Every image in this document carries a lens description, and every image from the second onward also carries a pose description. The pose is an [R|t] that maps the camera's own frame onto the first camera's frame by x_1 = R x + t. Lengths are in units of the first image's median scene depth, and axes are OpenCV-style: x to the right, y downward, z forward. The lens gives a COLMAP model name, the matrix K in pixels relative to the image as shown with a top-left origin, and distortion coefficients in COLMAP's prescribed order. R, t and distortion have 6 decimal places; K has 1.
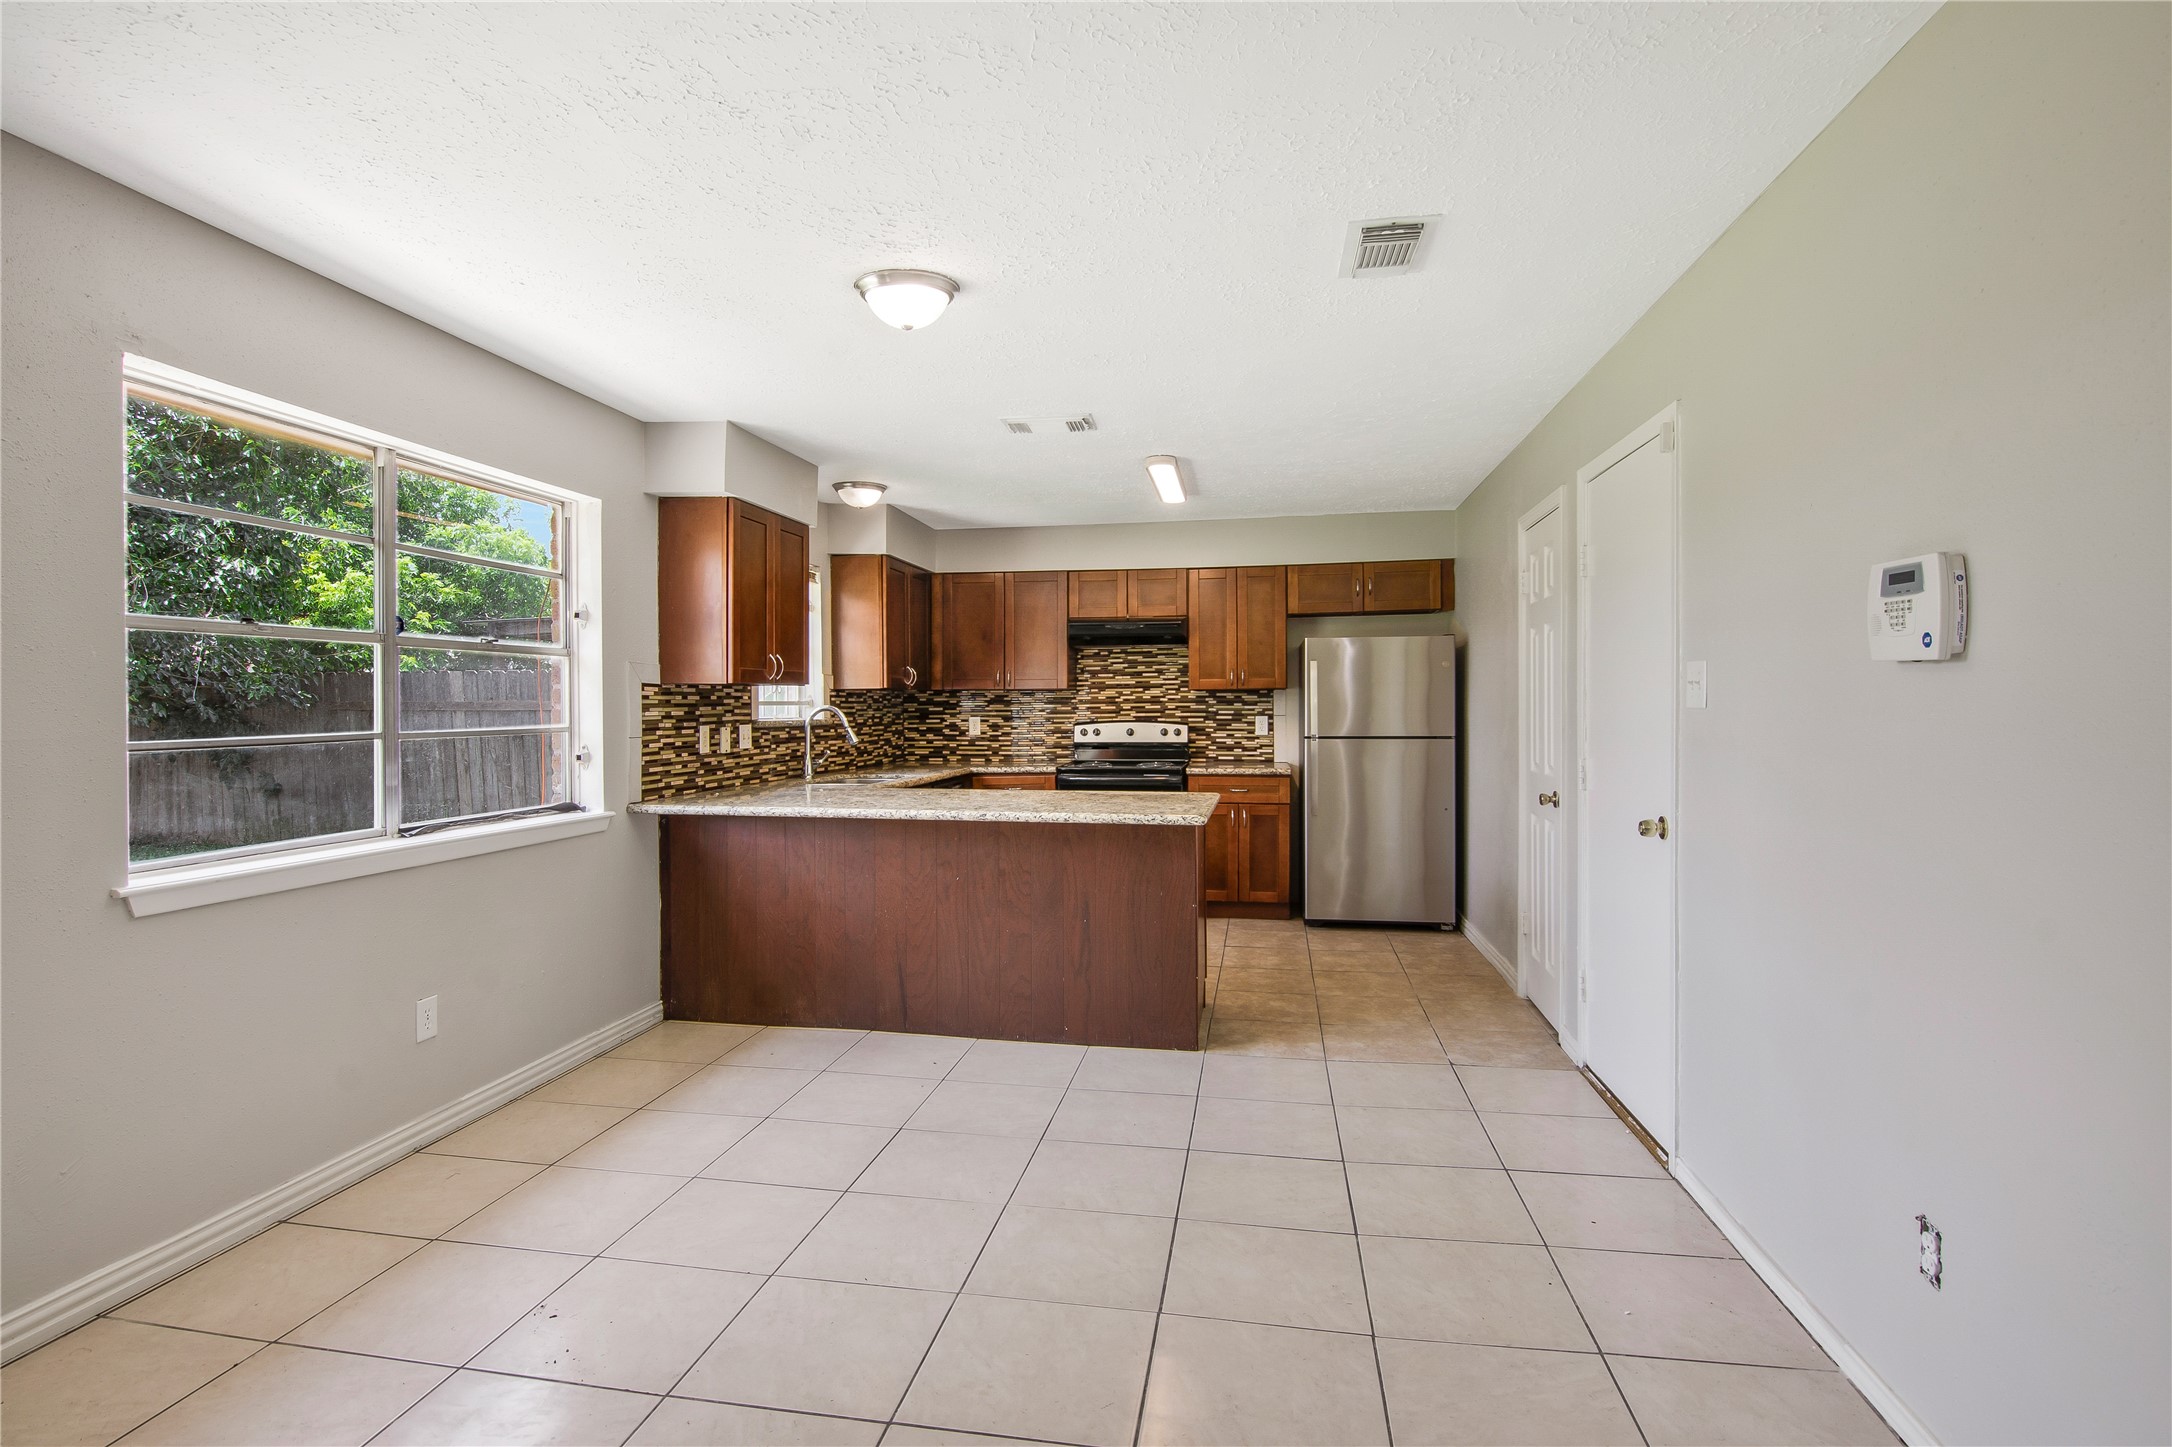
lens RADIAL K [[1072.3, 0, 1072.9], [0, 1072.3, 726.7], [0, 0, 1]] dist [-0.000594, -0.000565]
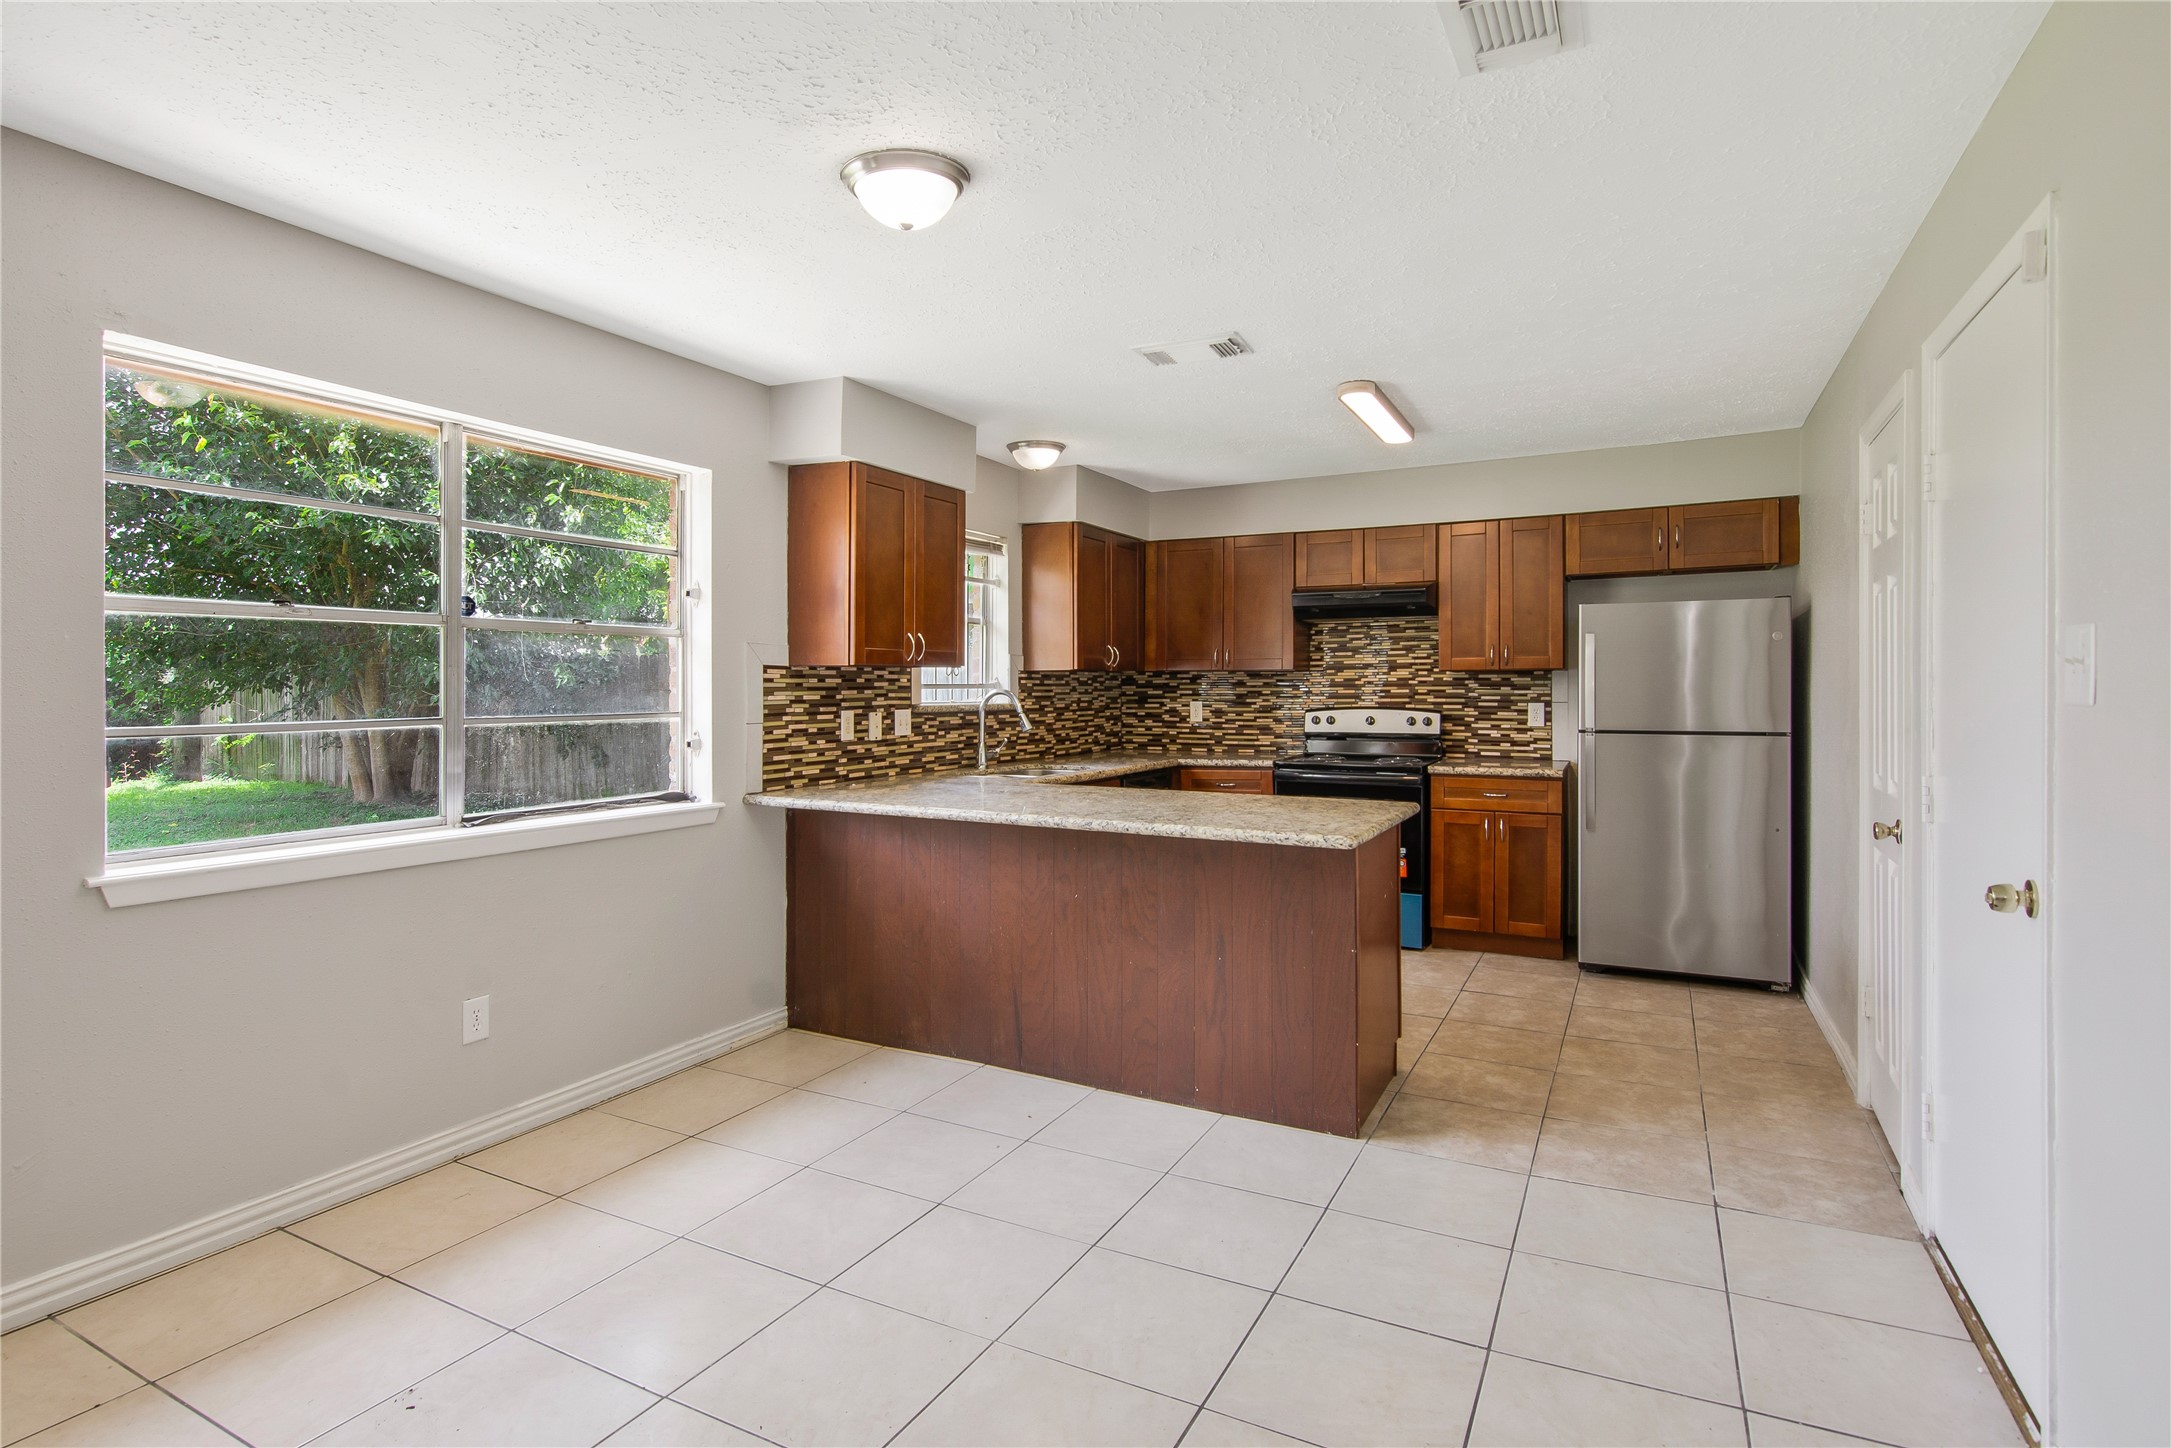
lens RADIAL K [[1098.3, 0, 1088.1], [0, 1098.3, 697.0], [0, 0, 1]] dist [-0.001053, -0.007064]
pose [[0.956170, 0.005466, -0.292761, 0.122088], [-0.008242, 0.999932, -0.008248, -0.006115], [0.292696, 0.010300, 0.956150, 0.138760]]
